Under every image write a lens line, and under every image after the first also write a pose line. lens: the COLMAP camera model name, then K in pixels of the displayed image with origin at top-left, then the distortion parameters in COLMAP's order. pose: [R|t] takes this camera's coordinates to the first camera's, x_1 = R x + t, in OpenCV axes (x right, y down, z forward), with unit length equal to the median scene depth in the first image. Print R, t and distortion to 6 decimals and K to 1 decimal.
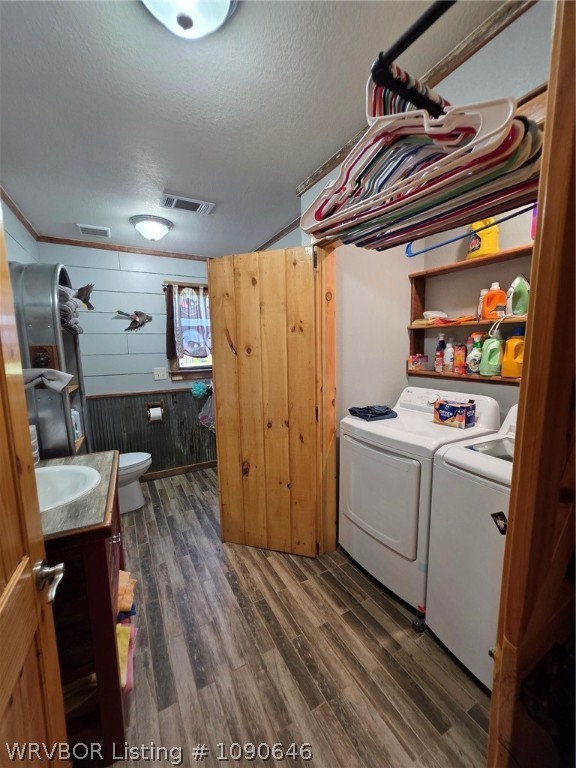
lens RADIAL K [[310.4, 0, 284.6], [0, 310.4, 387.9], [0, 0, 1]] dist [0.000495, 0.000322]
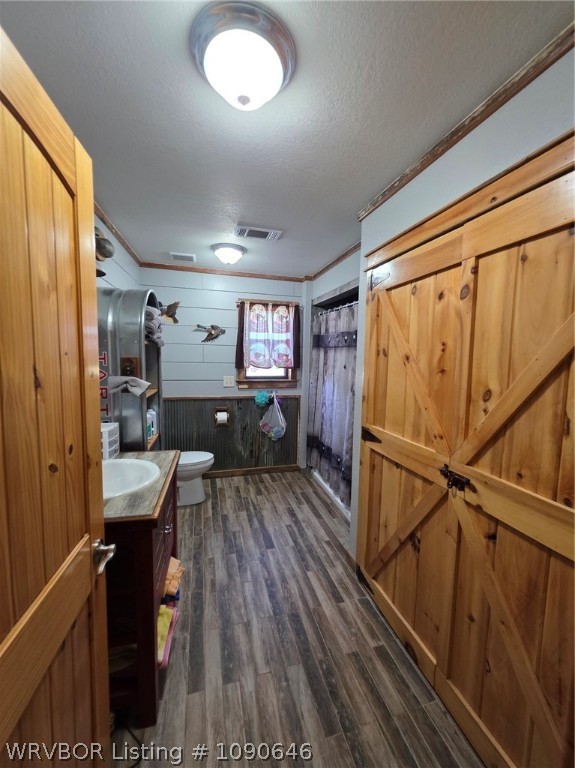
lens RADIAL K [[307.9, 0, 286.7], [0, 307.9, 383.7], [0, 0, 1]] dist [-0.000587, 0.000701]
pose [[0.972733, 0.061947, -0.223500, 0.078888], [-0.070726, 0.996999, -0.031487, -0.033611], [0.220879, 0.046435, 0.974195, -0.027143]]
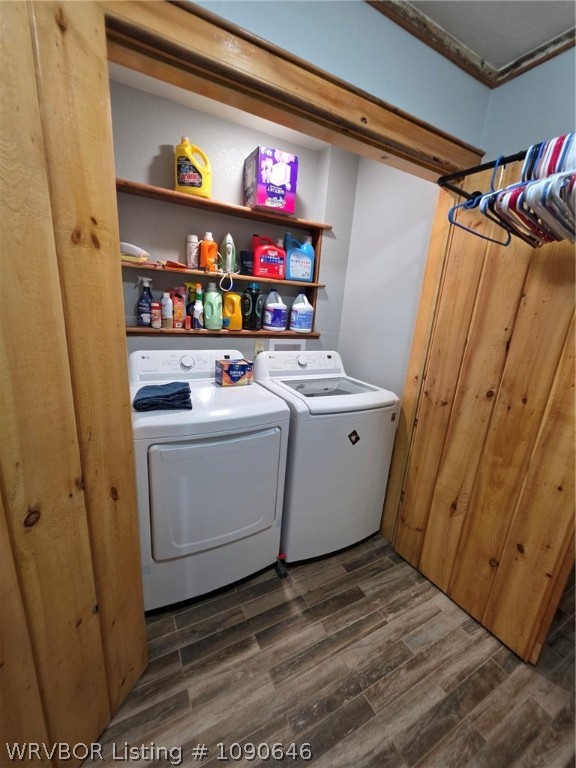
lens RADIAL K [[307.9, 0, 287.2], [0, 307.9, 383.7], [0, 0, 1]] dist [-0.000587, 0.000701]
pose [[0.004966, -0.237098, 0.971473, -0.394816], [0.061033, 0.969746, 0.236364, -0.099430], [-0.998123, 0.058118, 0.019287, 0.822068]]
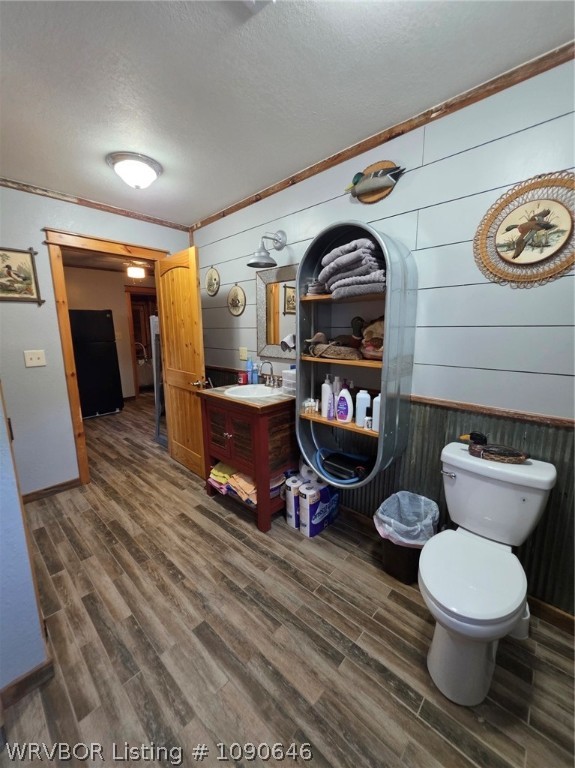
lens RADIAL K [[307.9, 0, 286.7], [0, 307.9, 383.7], [0, 0, 1]] dist [-0.000587, 0.000701]
pose [[-0.946038, 0.085306, -0.312624, -0.261688], [-0.016544, 0.950756, 0.309499, -0.227884], [0.323632, 0.297970, -0.898040, 1.908049]]
